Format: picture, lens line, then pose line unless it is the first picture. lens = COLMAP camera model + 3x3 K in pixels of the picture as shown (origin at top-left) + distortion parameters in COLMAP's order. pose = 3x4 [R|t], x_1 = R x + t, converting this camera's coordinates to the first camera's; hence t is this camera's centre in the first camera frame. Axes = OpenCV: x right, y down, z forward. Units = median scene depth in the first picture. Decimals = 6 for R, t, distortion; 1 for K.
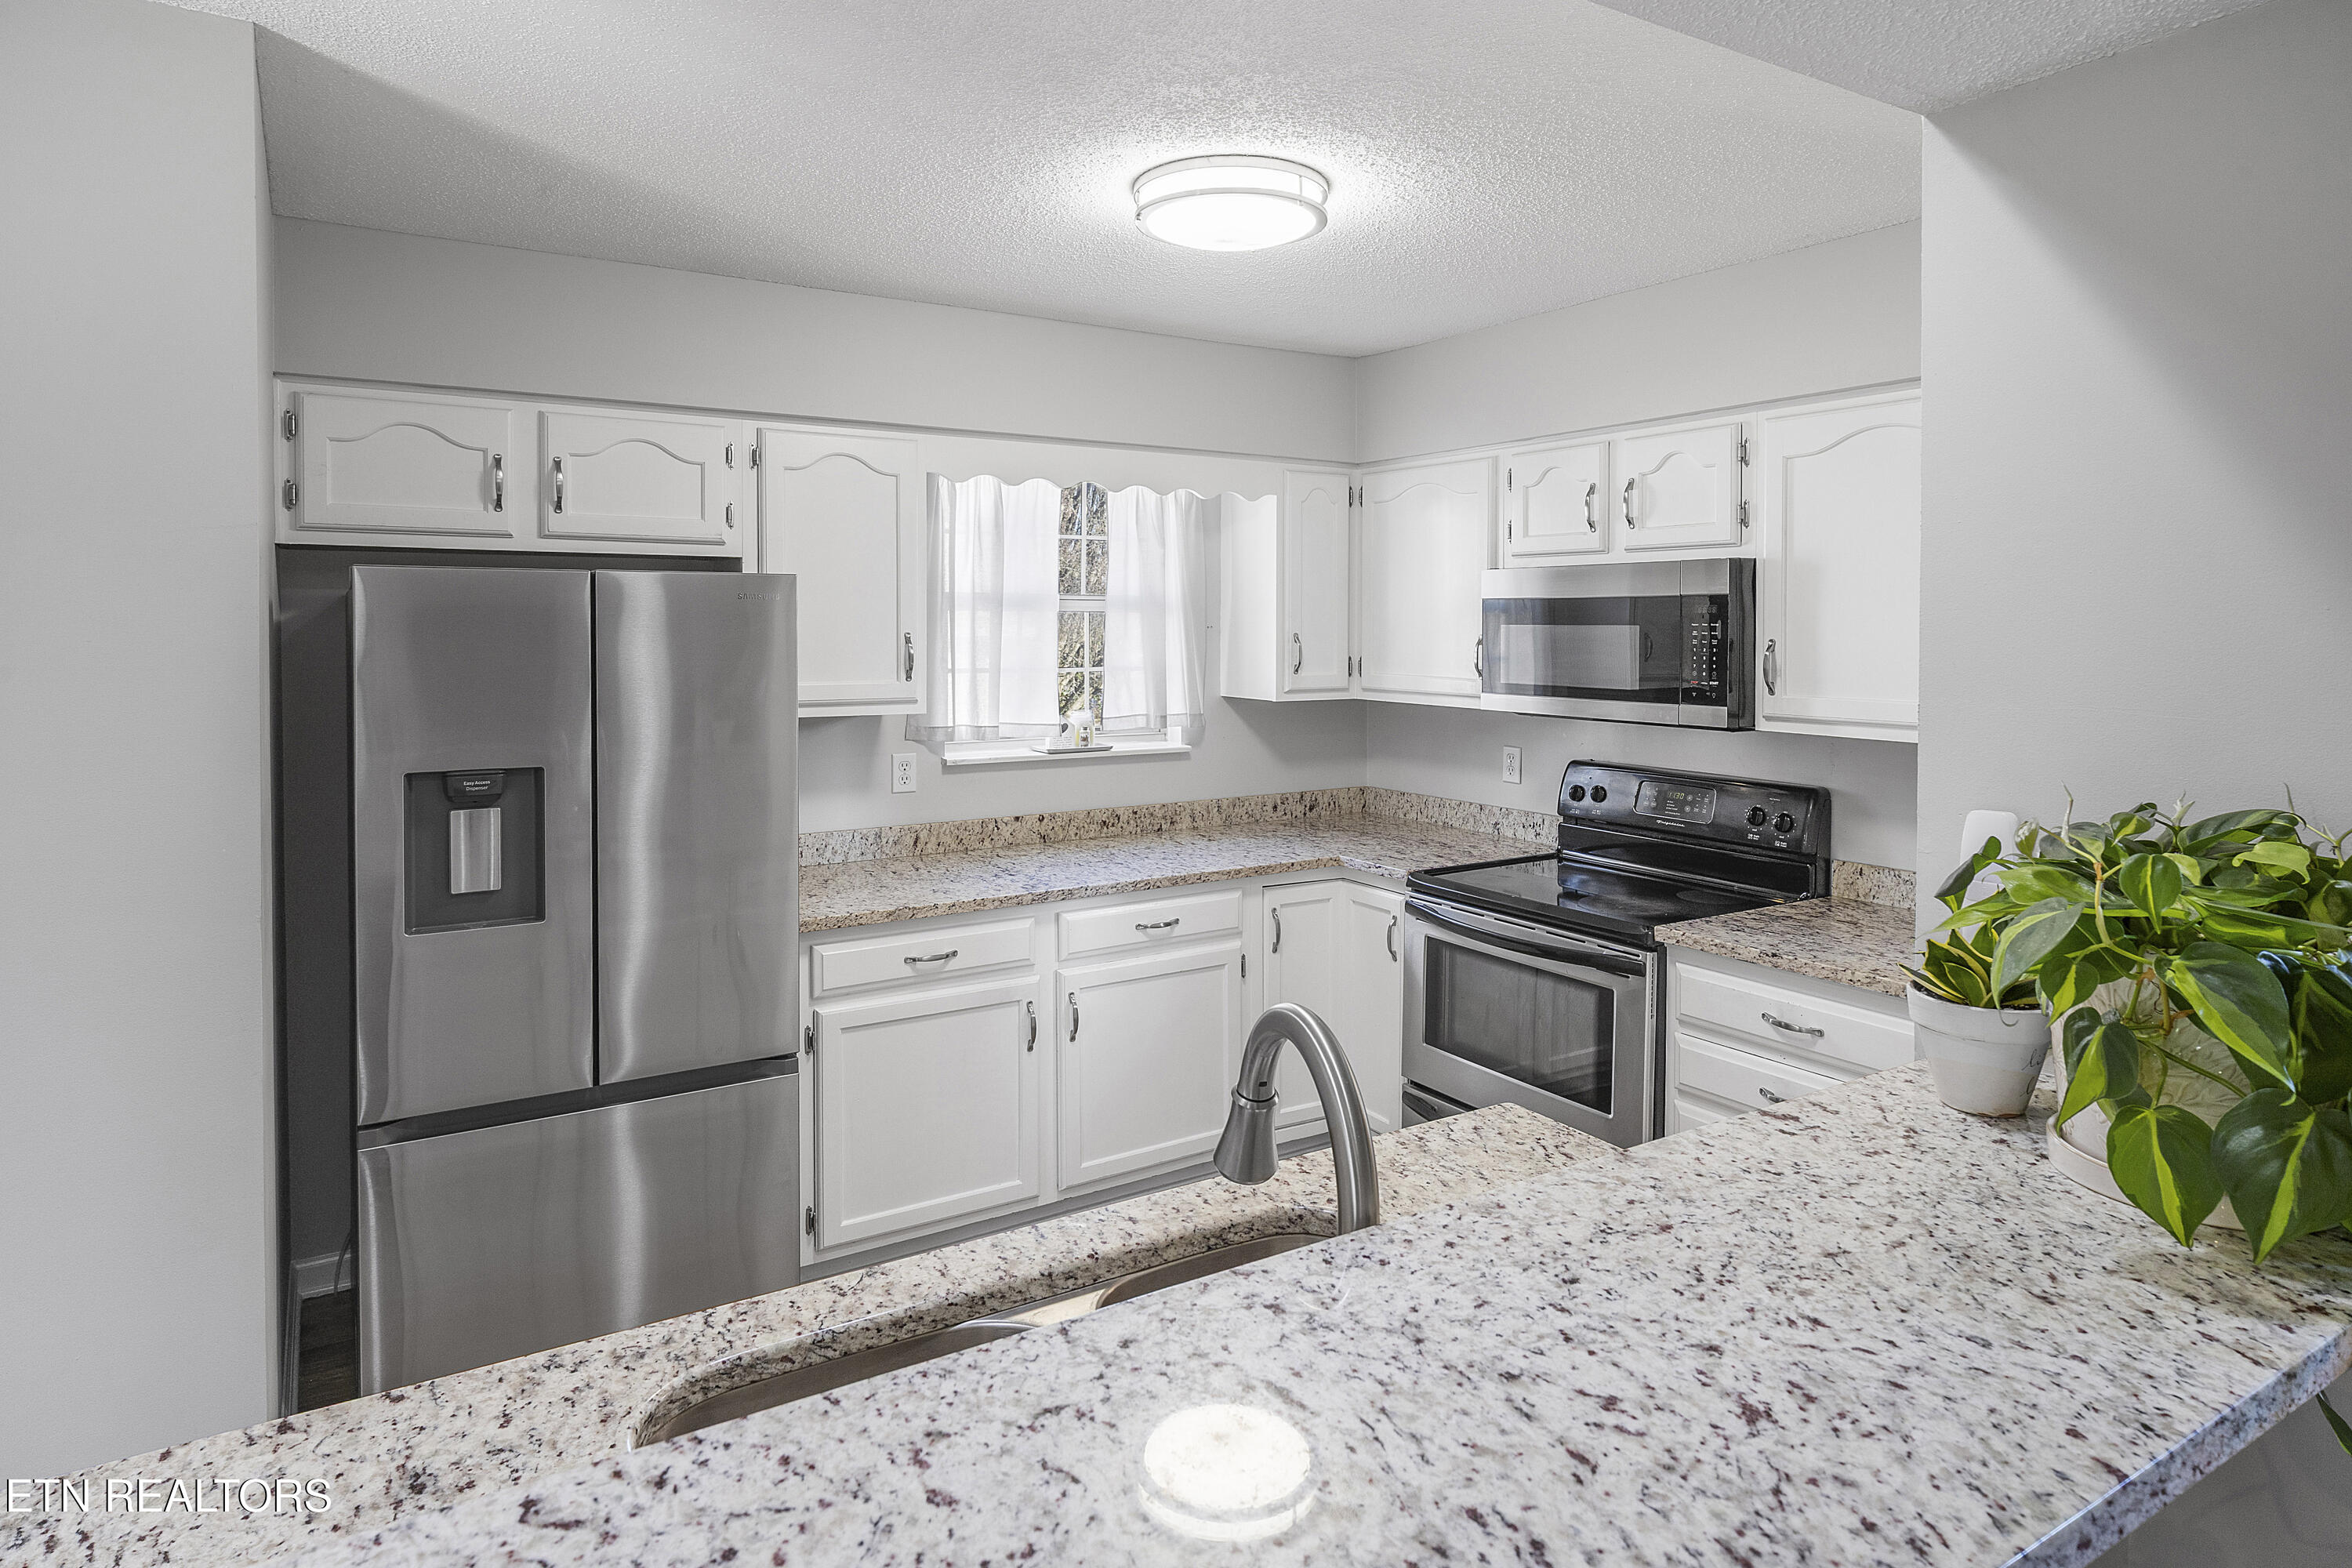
lens RADIAL K [[1351.0, 0, 1179.2], [0, 1351.0, 669.7], [0, 0, 1]] dist [0.004318, 0.003115]
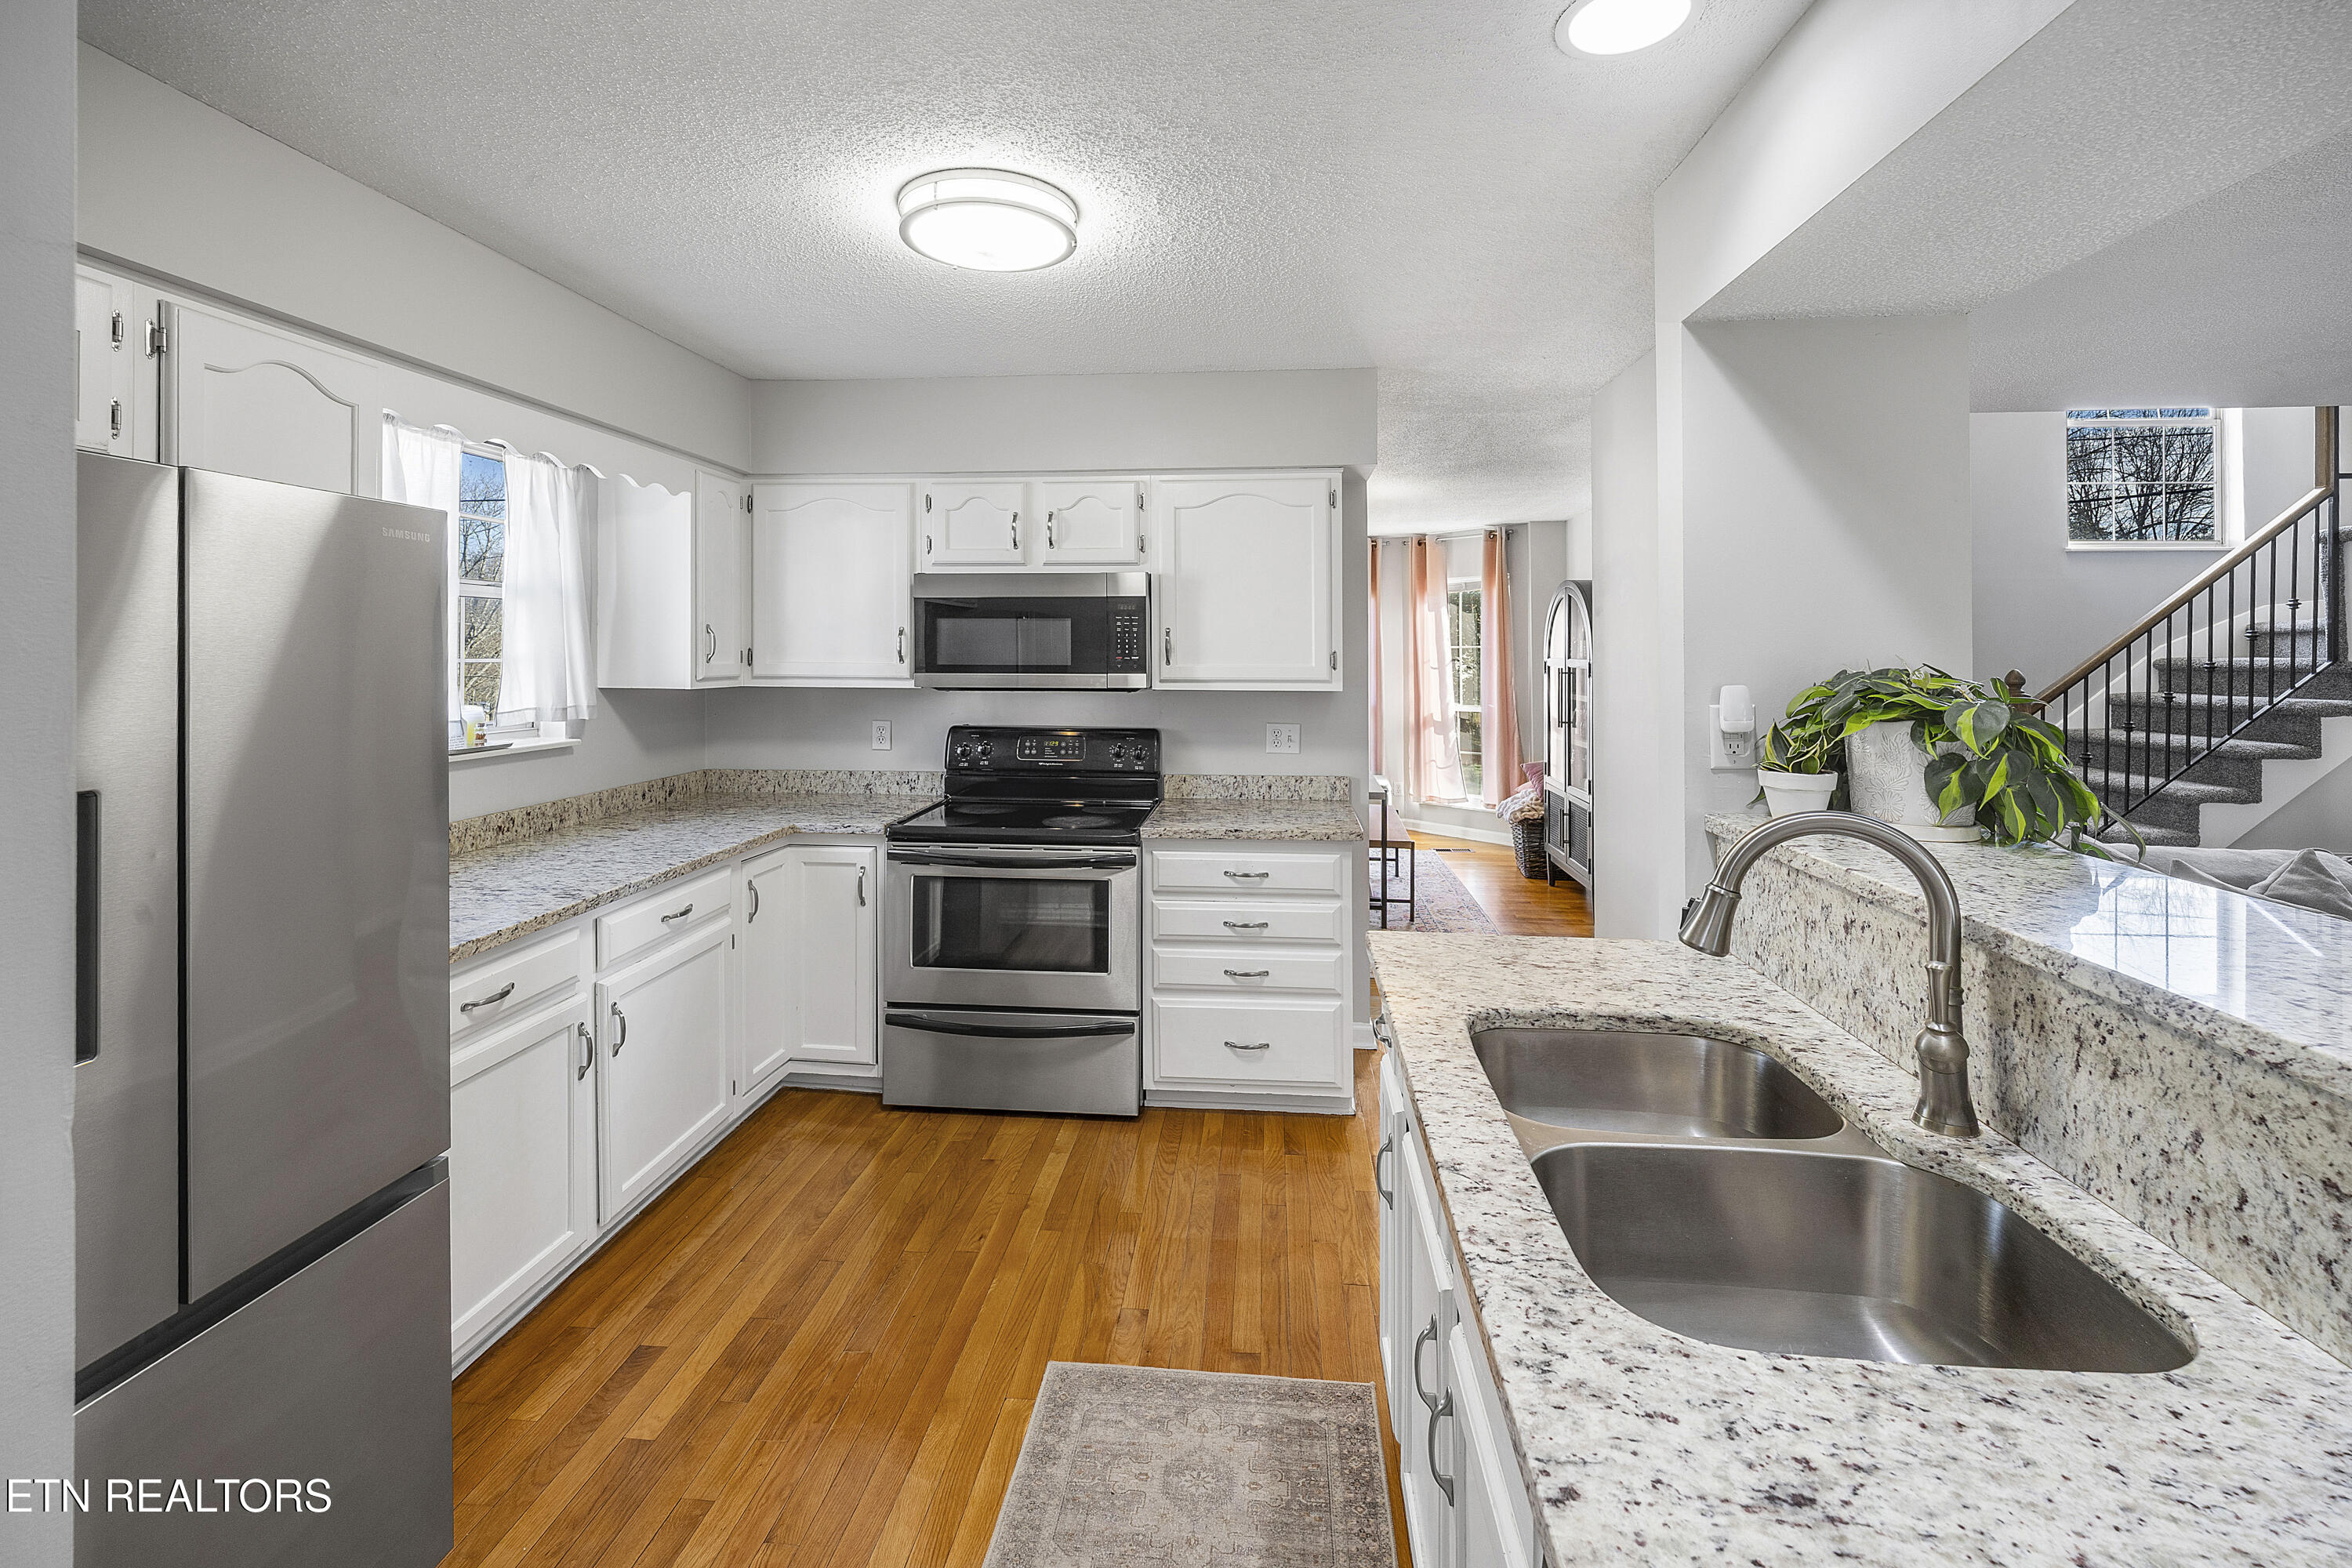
lens RADIAL K [[1007.4, 0, 1179.1], [0, 1007.4, 650.5], [0, 0, 1]] dist [-0.003264, -0.000430]
pose [[0.612614, 0.002347, 0.790378, -0.353872], [0.024391, 0.999463, -0.021873, 0.022214], [-0.790006, 0.032678, 0.612228, 0.248858]]
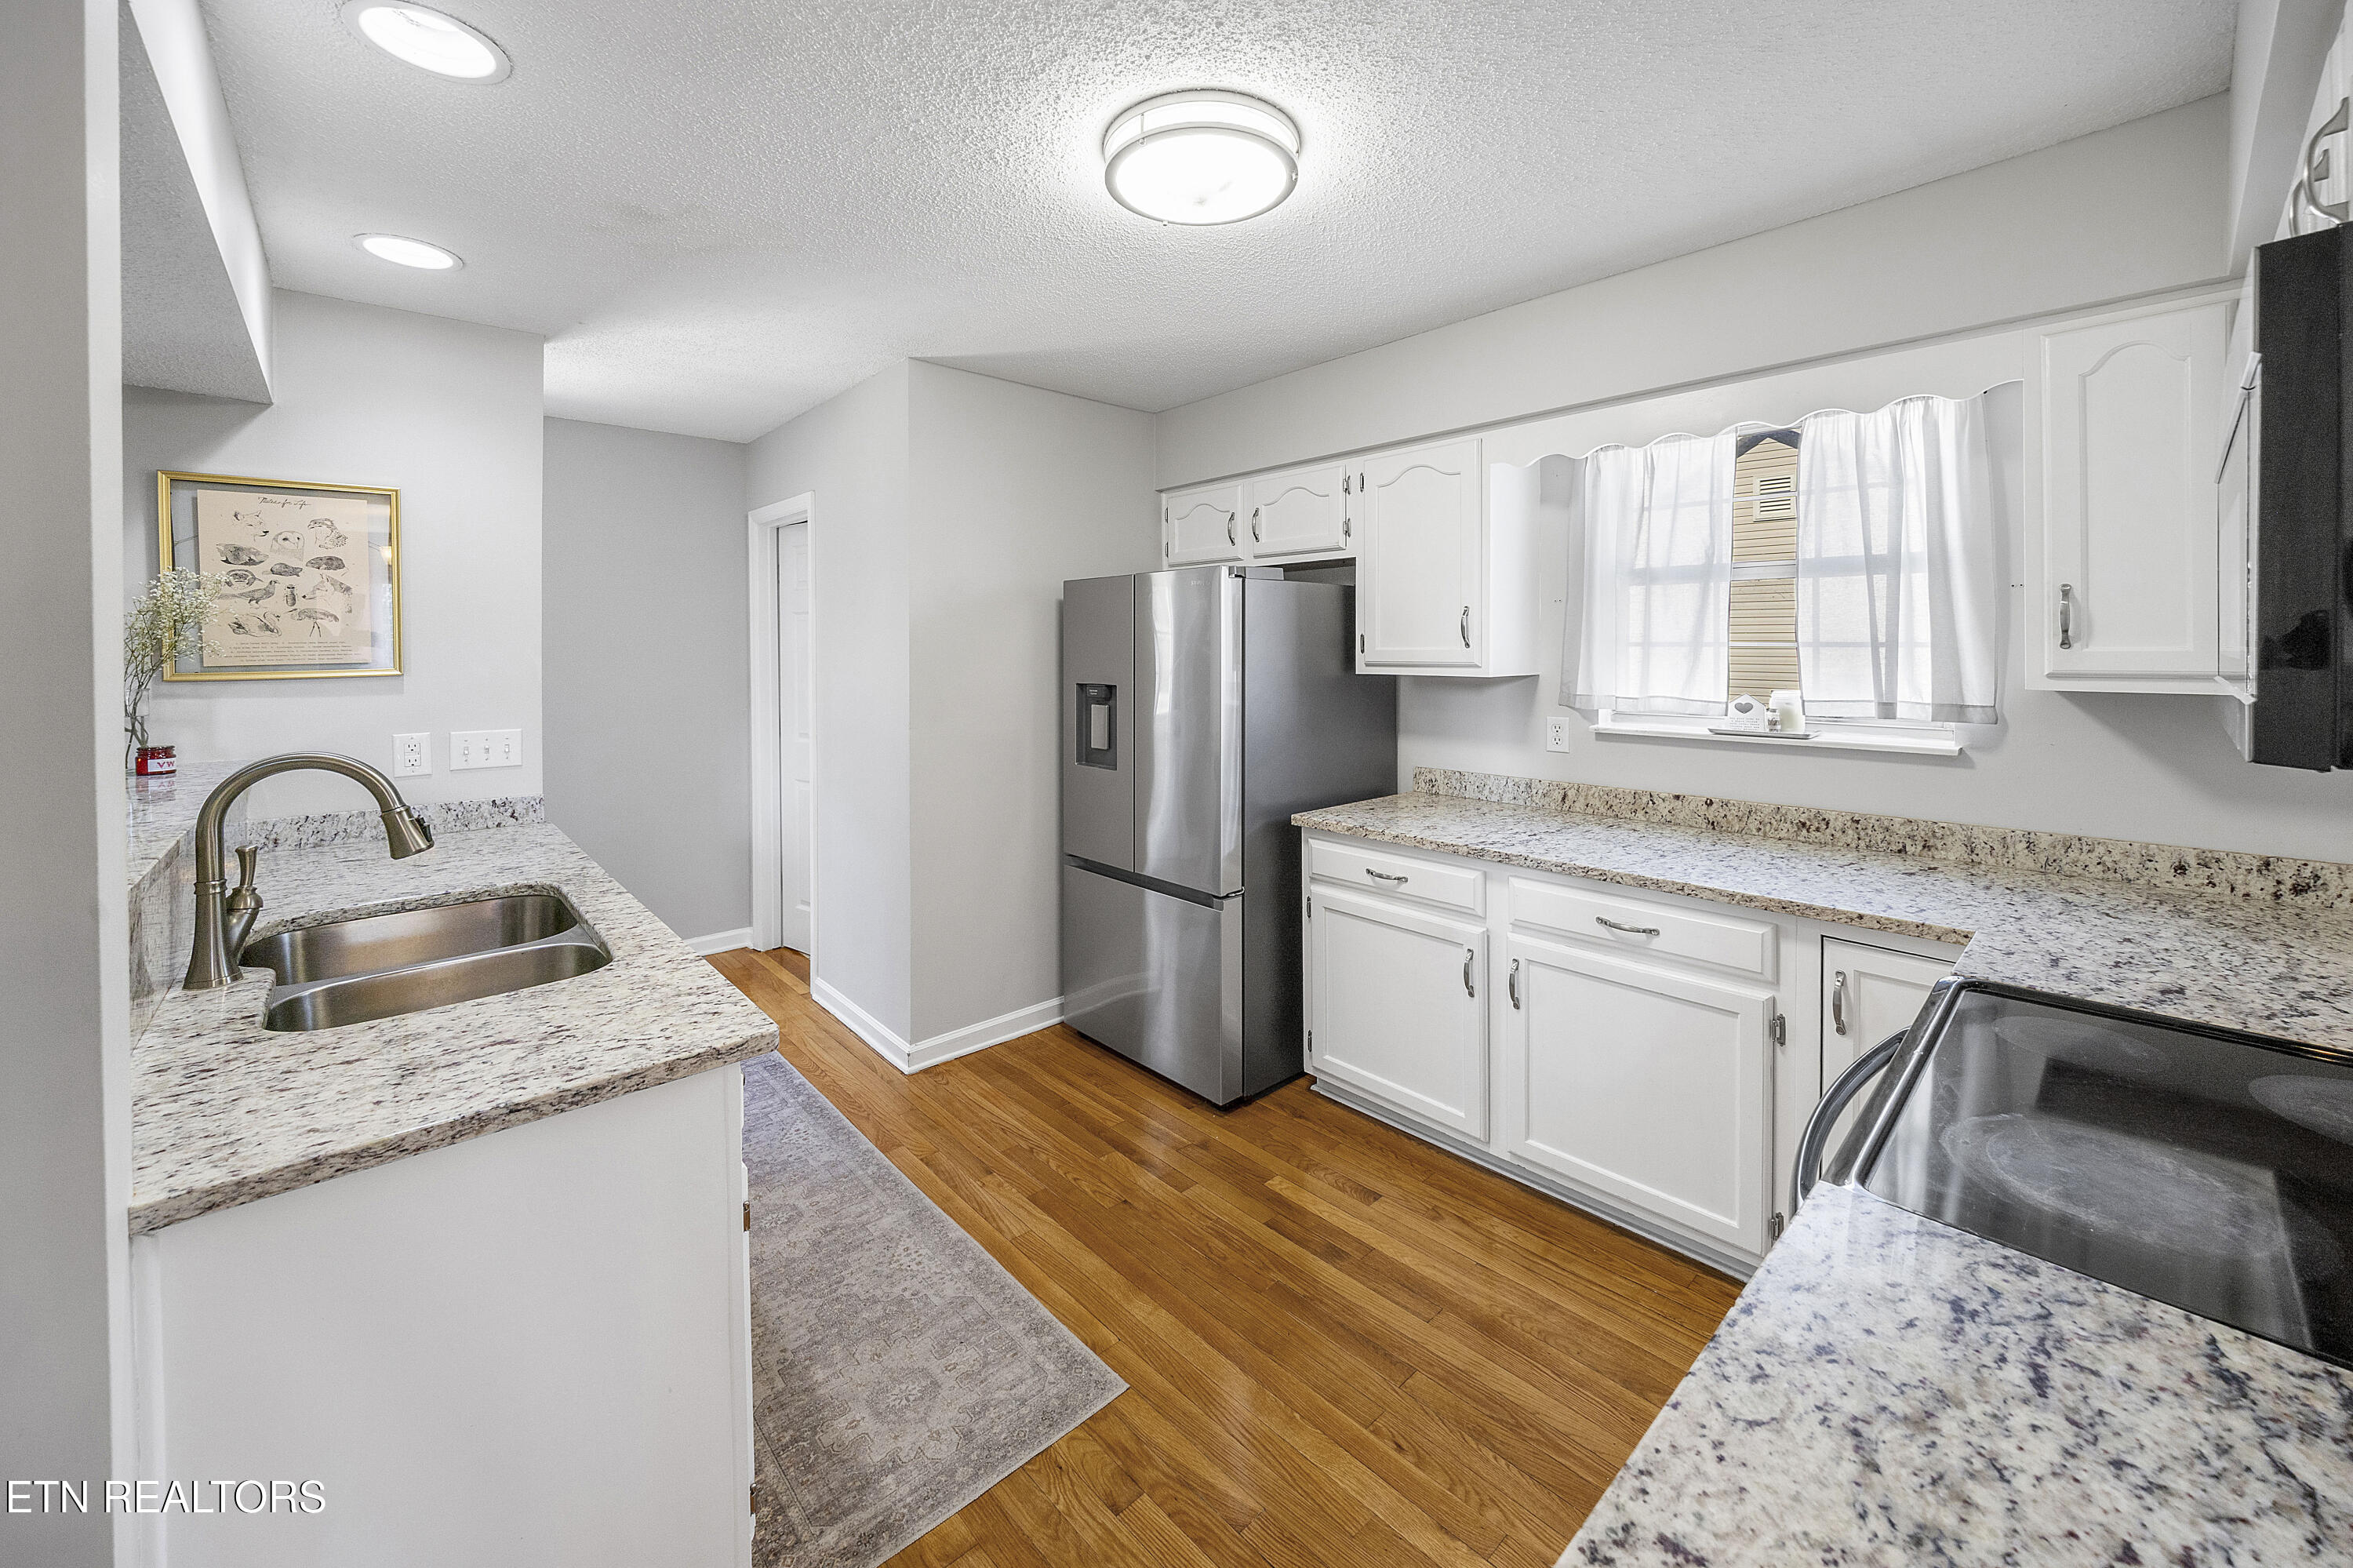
lens RADIAL K [[878.7, 0, 1175.0], [0, 878.7, 655.8], [0, 0, 1]] dist [-0.000390, -0.000159]
pose [[0.197309, 0.009662, -0.980294, 0.463465], [-0.025371, 0.999667, 0.004746, 0.016896], [0.980013, 0.023934, 0.197489, 0.570509]]
